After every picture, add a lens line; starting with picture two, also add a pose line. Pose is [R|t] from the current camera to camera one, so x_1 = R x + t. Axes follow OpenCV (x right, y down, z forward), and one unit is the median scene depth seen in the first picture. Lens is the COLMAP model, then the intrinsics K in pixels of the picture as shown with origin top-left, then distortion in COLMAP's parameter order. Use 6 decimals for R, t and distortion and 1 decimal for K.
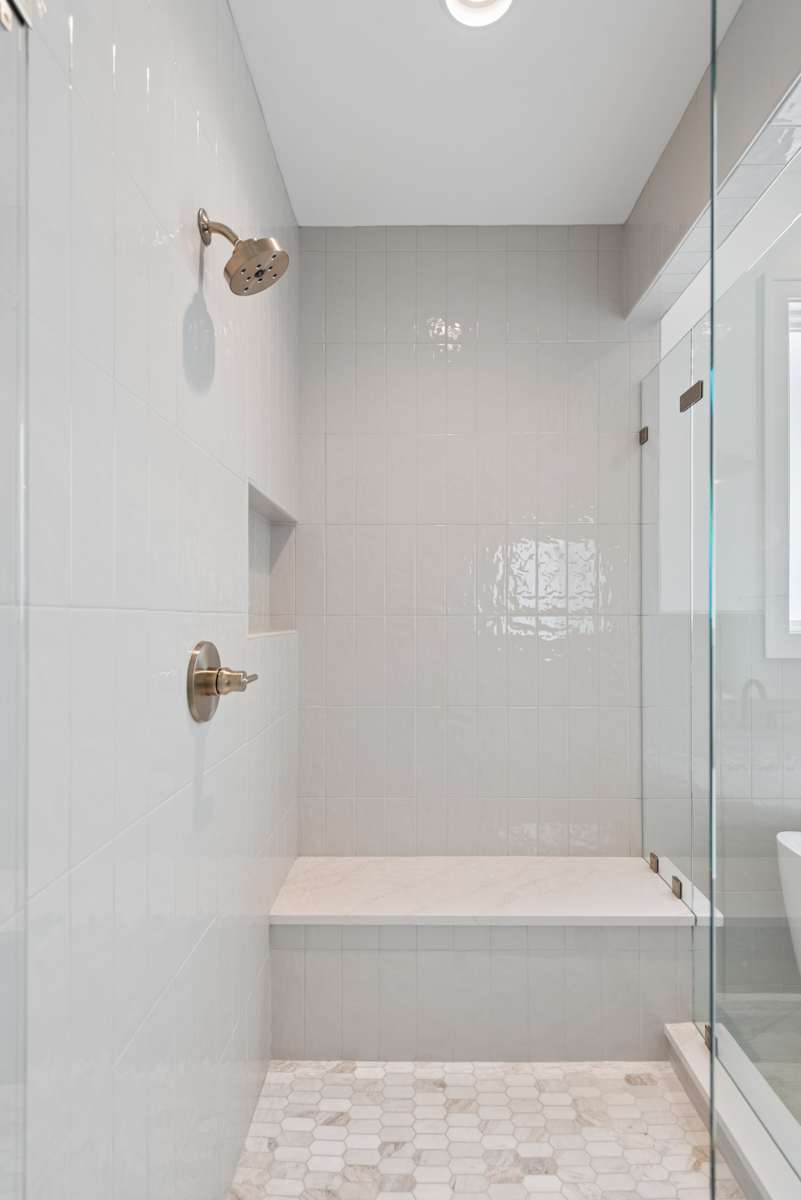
lens RADIAL K [[609.7, 0, 402.8], [0, 609.7, 615.7], [0, 0, 1]] dist [0.020755, 0.000014]
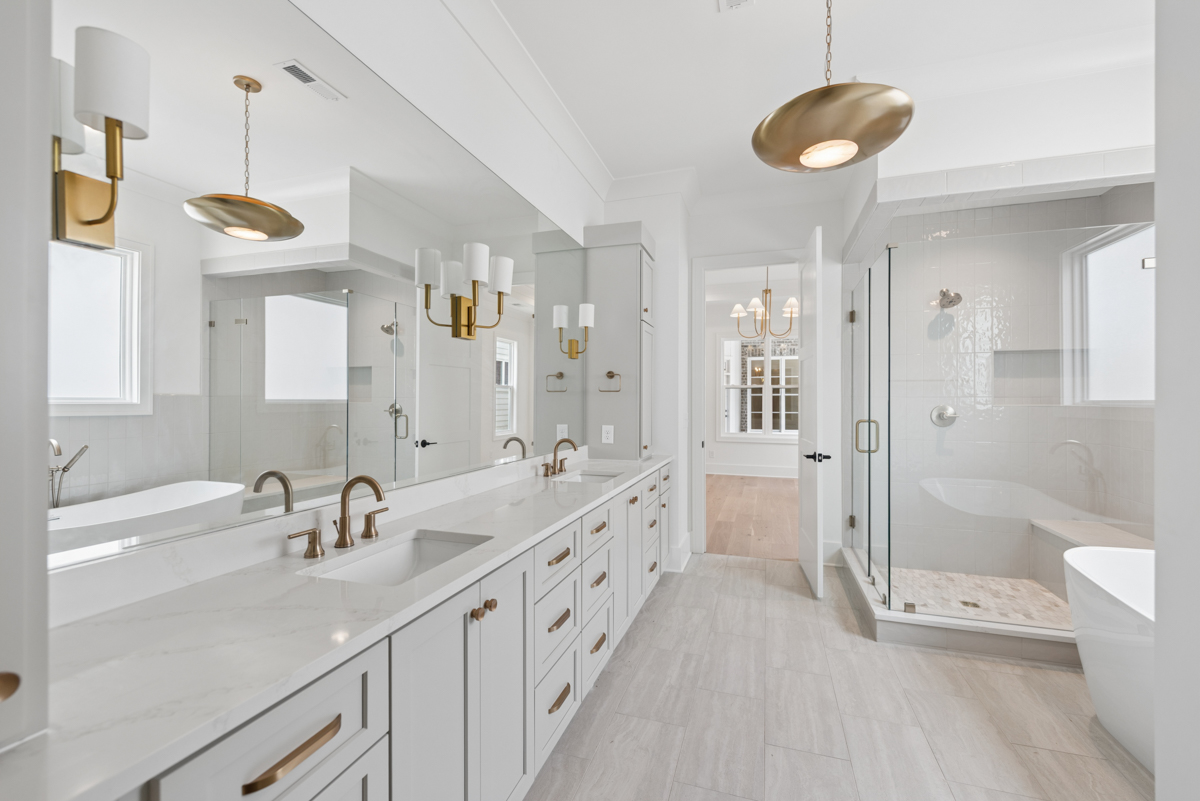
lens RADIAL K [[535.4, 0, 599.1], [0, 535.4, 407.7], [0, 0, 1]] dist [0.002154, -0.000329]
pose [[-0.301934, 0.007535, -0.953299, 2.529351], [0.003983, 0.999970, 0.006642, 0.013991], [0.953320, -0.001792, -0.301955, -0.005371]]
